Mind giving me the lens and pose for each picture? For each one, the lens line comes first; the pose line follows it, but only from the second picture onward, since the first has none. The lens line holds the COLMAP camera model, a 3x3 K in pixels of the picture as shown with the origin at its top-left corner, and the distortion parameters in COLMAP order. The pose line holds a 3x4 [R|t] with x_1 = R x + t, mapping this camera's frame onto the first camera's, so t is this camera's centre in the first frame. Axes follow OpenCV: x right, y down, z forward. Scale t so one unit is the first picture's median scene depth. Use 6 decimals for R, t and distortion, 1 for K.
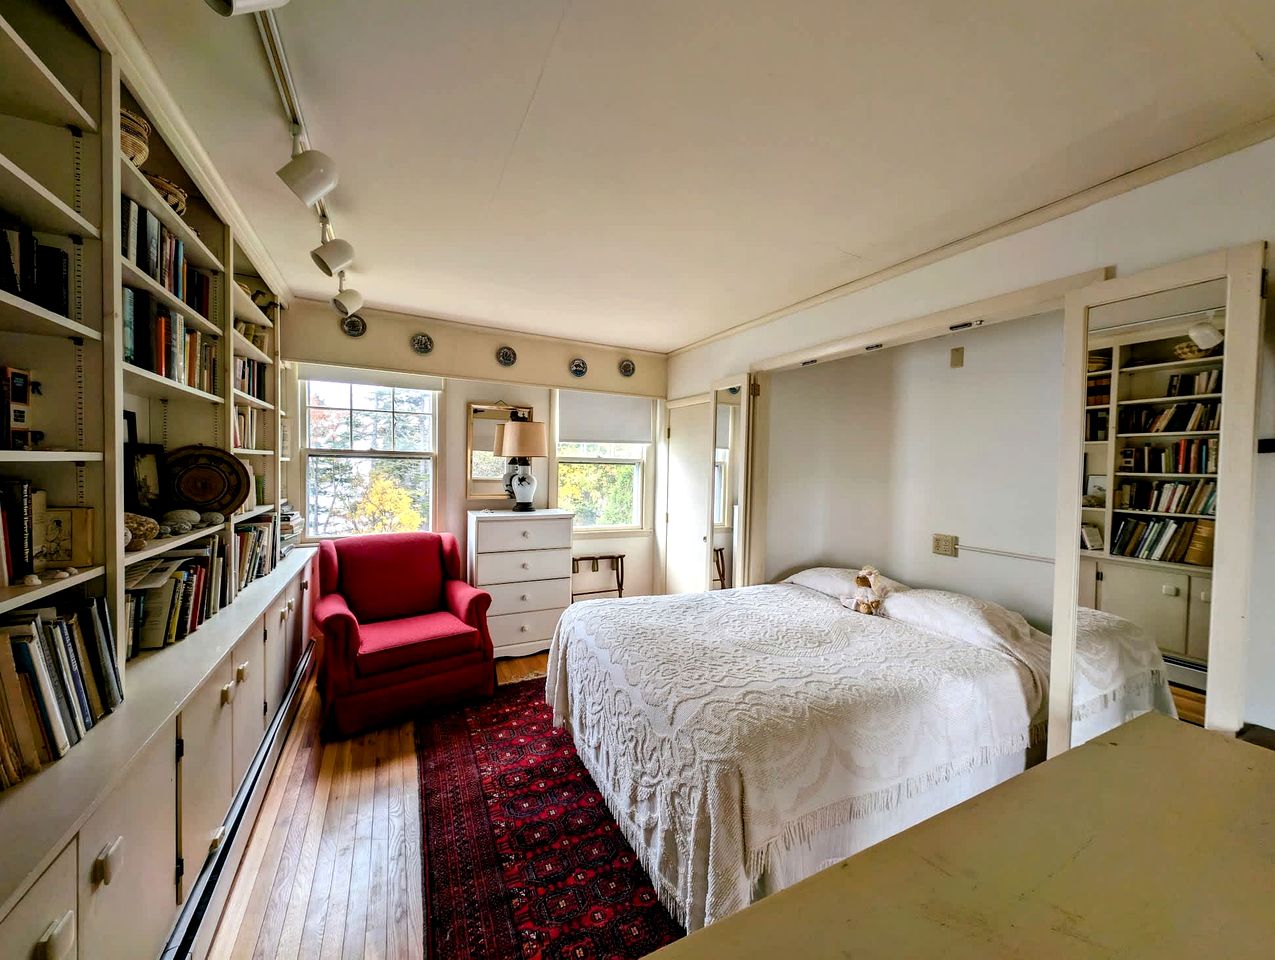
lens RADIAL K [[477.7, 0, 637.5], [0, 477.7, 480.0], [0, 0, 1]] dist [0.000542, -0.000256]
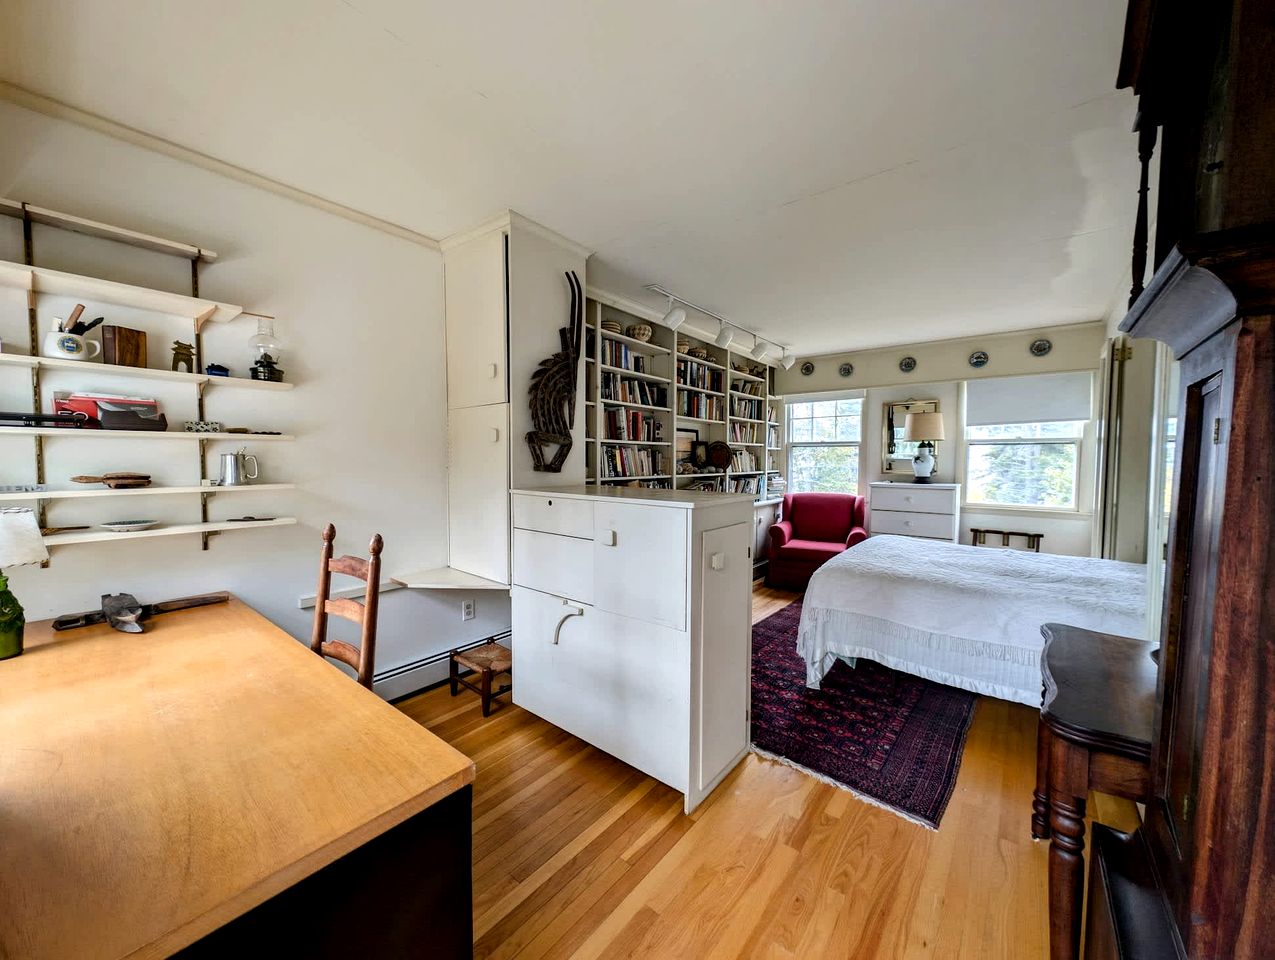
lens RADIAL K [[477.7, 0, 637.5], [0, 477.7, 480.0], [0, 0, 1]] dist [0.000542, -0.000256]
pose [[0.405768, 0.018434, -0.913790, 0.701567], [-0.019692, 0.999741, 0.011424, 0.063845], [0.913764, 0.013359, 0.406026, -0.229973]]
